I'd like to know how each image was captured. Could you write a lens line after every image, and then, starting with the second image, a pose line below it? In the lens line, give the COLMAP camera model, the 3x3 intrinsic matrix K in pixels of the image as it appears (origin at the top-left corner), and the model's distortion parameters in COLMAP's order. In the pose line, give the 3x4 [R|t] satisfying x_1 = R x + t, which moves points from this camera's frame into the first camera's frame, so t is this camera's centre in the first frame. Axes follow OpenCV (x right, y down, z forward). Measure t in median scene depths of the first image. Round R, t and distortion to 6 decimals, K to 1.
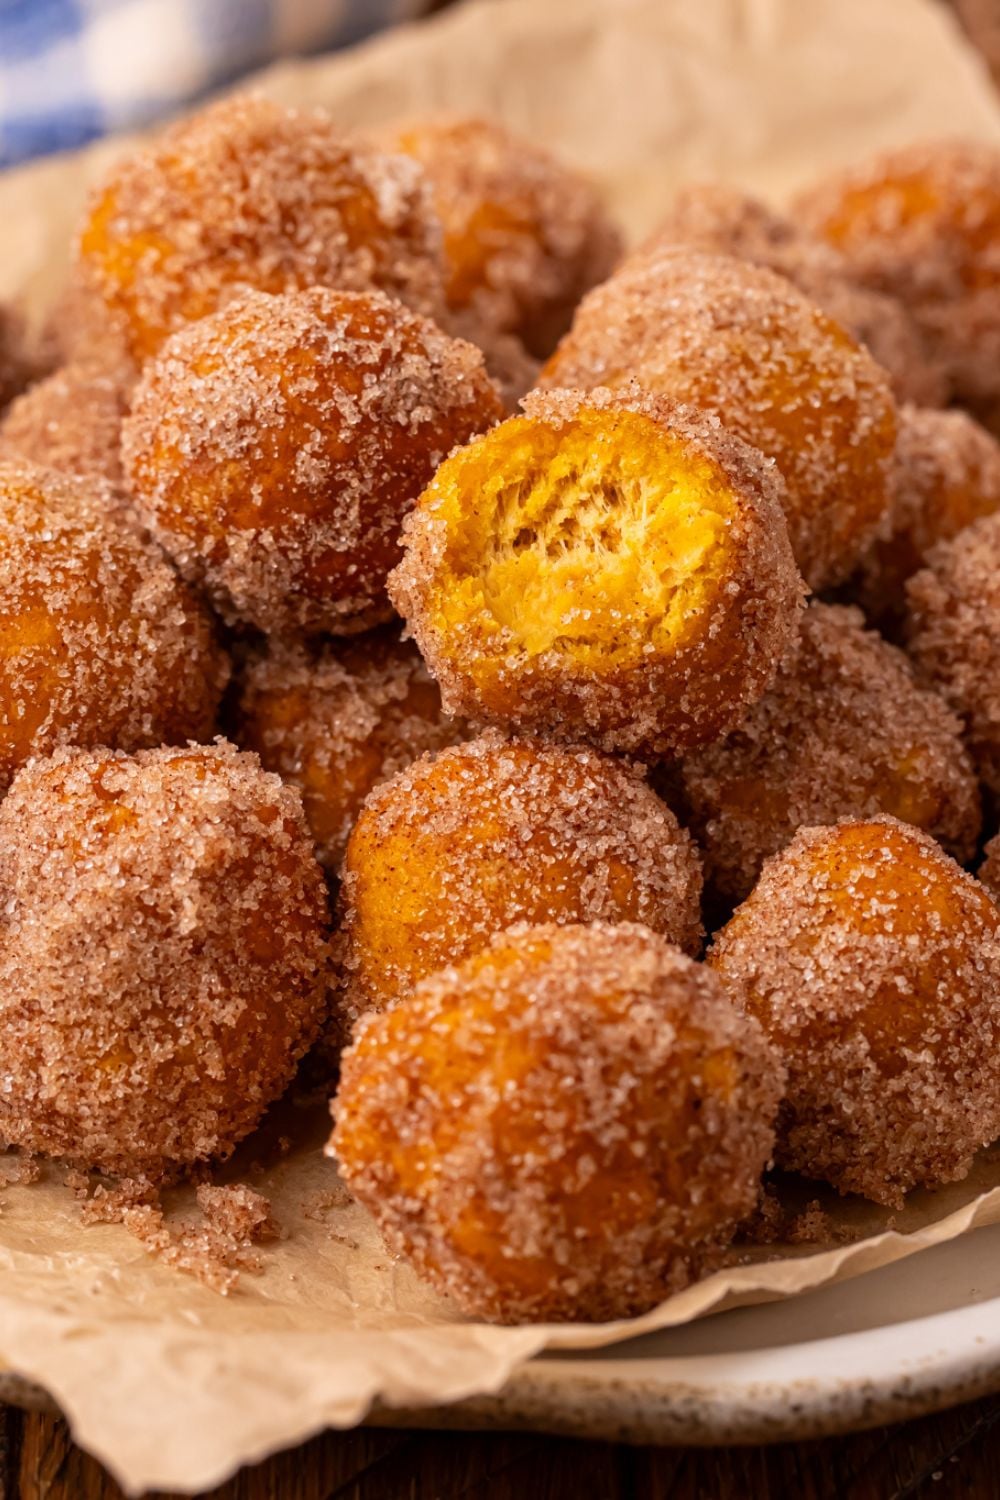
lens RADIAL K [[8844.0, 0, 499.9], [0, 8844.0, 553.5], [0, 0, 1]] dist [0.428743, -12.823078]
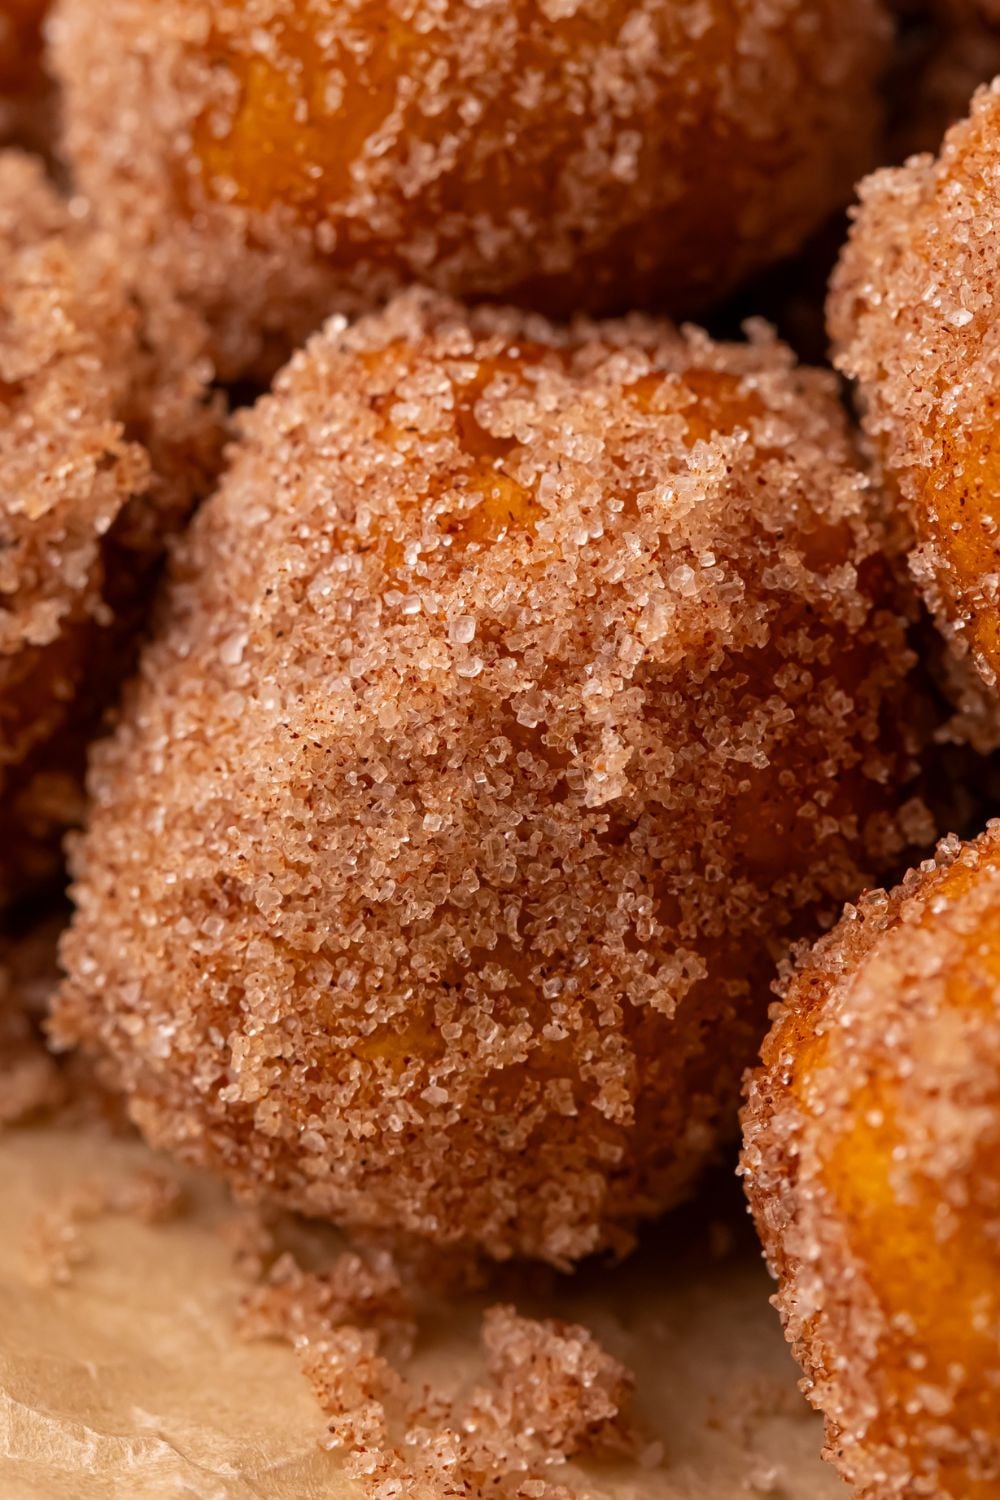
lens RADIAL K [[10042.6, 0, 500.0], [0, 10042.6, 750.0], [0, 0, 1]] dist [0.624805, -24.806182]
pose [[0.982798, 0.174403, -0.060753, -0.009862], [-0.159255, 0.966893, 0.199390, -0.059479], [0.093516, -0.186285, 0.978035, 0.499873]]
